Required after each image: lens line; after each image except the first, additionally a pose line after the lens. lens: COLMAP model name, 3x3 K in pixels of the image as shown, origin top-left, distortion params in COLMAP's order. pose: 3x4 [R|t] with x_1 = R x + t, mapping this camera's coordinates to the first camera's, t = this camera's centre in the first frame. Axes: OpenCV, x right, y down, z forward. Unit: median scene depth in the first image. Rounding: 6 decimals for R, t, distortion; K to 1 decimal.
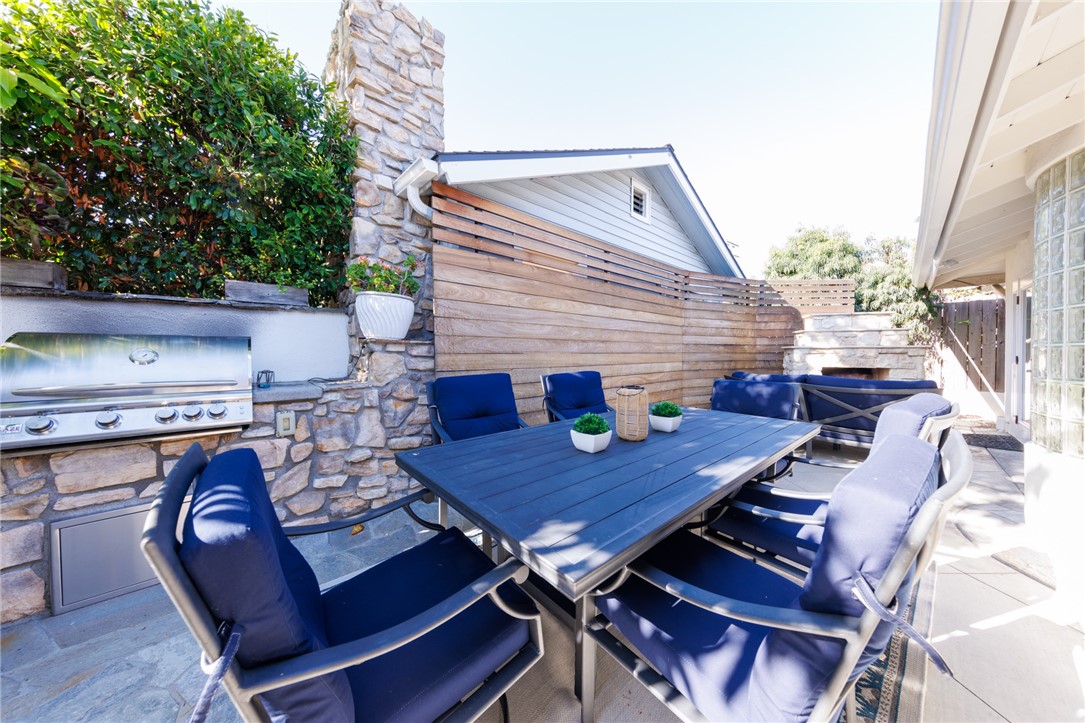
lens RADIAL K [[340.1, 0, 541.9], [0, 340.1, 360.5], [0, 0, 1]] dist [0.007229, -0.000279]
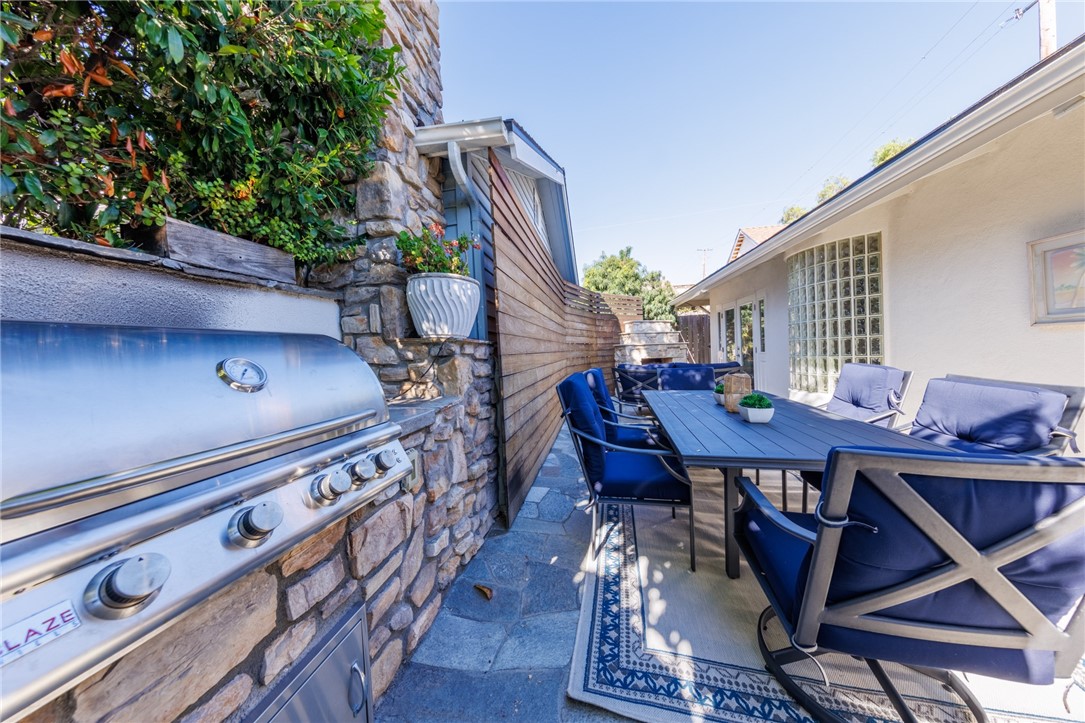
lens RADIAL K [[342.7, 0, 542.5], [0, 342.7, 361.5], [0, 0, 1]] dist [0.002024, 0.000019]
pose [[0.795384, -0.044107, 0.604498, -0.506133], [0.046175, 0.998860, 0.012126, -0.007665], [-0.604344, 0.018267, 0.796514, 0.182093]]
